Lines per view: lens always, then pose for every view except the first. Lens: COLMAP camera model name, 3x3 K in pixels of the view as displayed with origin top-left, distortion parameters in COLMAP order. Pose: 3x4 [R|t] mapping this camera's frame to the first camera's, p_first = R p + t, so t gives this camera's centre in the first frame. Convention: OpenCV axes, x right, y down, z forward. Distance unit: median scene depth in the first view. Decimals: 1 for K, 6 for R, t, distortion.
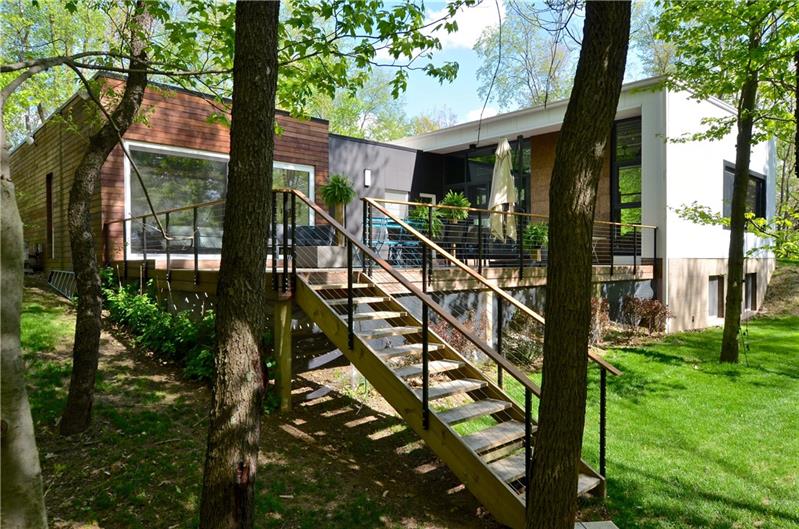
lens RADIAL K [[538.7, 0, 399.5], [0, 538.7, 264.5], [0, 0, 1]] dist [0.004162, 0.001898]
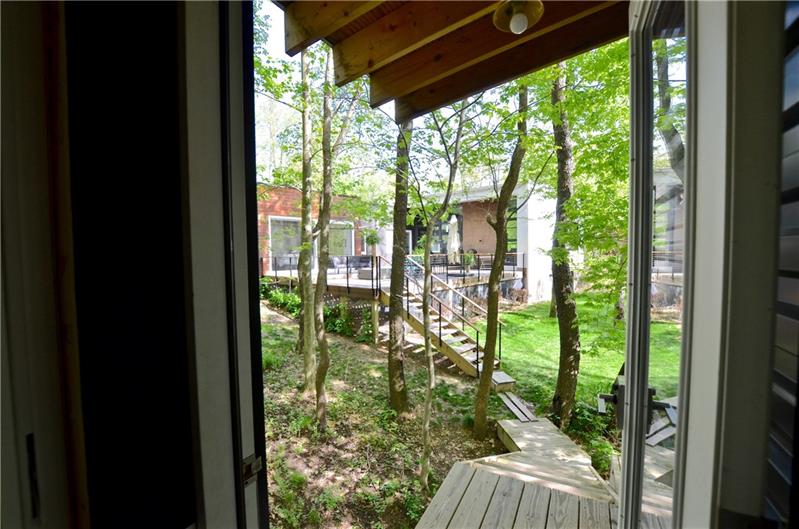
lens RADIAL K [[351.1, 0, 399.5], [0, 351.1, 264.5], [0, 0, 1]] dist [-0.001331, -0.000200]
pose [[0.996162, -0.014811, 0.086270, -0.176443], [0.012479, 0.999543, 0.027517, -0.102107], [-0.086638, -0.026335, 0.995892, -0.457175]]
